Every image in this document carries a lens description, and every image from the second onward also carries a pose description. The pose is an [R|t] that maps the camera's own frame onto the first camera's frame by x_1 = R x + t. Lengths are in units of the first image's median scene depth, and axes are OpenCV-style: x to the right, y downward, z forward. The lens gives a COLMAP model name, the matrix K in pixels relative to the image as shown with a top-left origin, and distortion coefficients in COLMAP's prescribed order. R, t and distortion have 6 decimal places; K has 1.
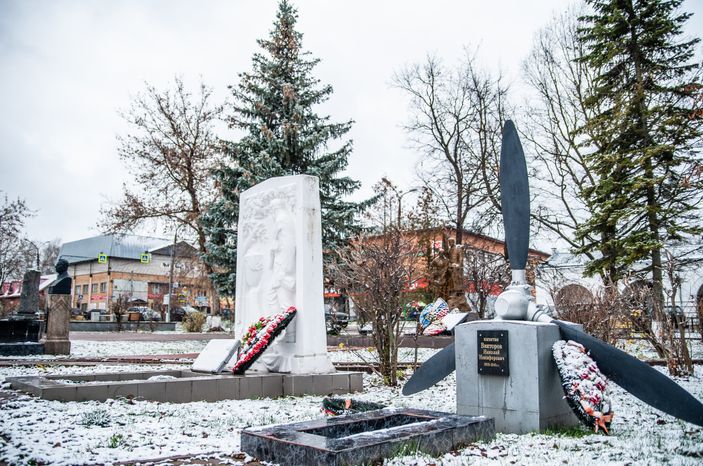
lens RADIAL K [[578.9, 0, 351.5], [0, 578.9, 233.0], [0, 0, 1]] dist [-0.139657, 0.161690]
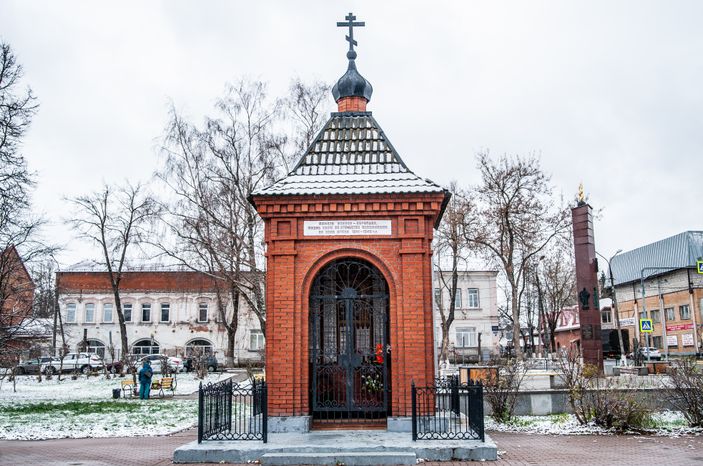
lens RADIAL K [[660.7, 0, 352.9], [0, 660.7, 222.9], [0, 0, 1]] dist [-0.024116, -0.001565]
pose [[0.698919, -0.152466, -0.698760, -2.043212], [0.122586, 0.988093, -0.092982, 0.185668], [0.704616, -0.020672, 0.709287, 2.079662]]
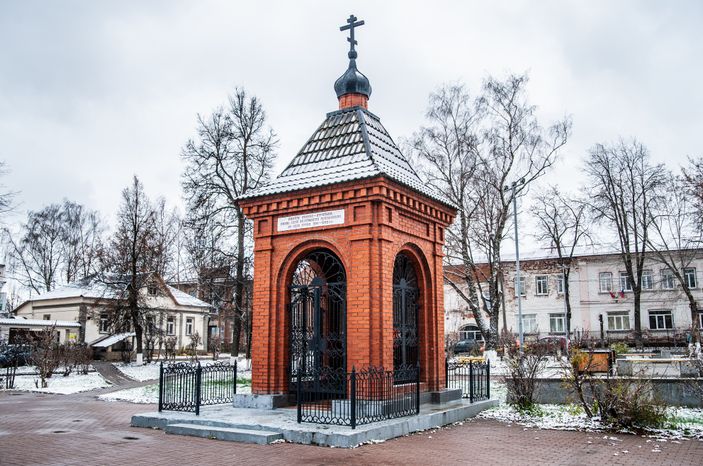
lens RADIAL K [[598.2, 0, 369.2], [0, 598.2, 233.7], [0, 0, 1]] dist [-0.084122, 0.139604]
pose [[0.259562, -0.179383, -0.948920, -1.569224], [0.155410, 0.977549, -0.142285, 0.364342], [0.953140, -0.110541, 0.281612, 3.172288]]
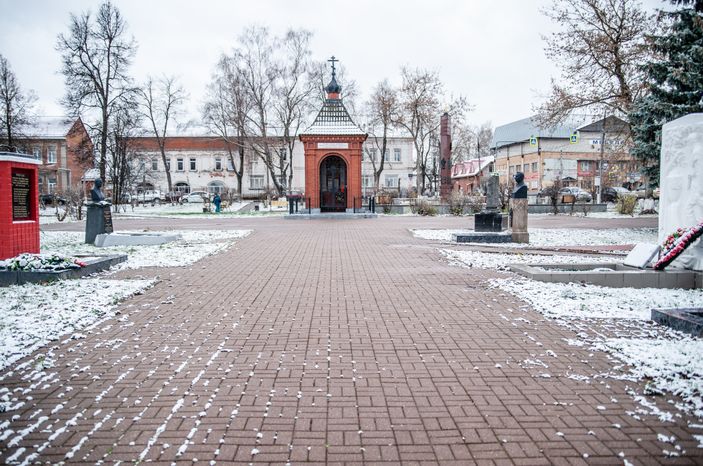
lens RADIAL K [[578.9, 0, 351.5], [0, 578.9, 233.0], [0, 0, 1]] dist [-0.139657, 0.161690]
pose [[0.753664, 0.036198, -0.656263, 0.108547], [0.107728, 0.978176, 0.177671, -0.133491], [0.648372, -0.204602, 0.733316, -0.381374]]
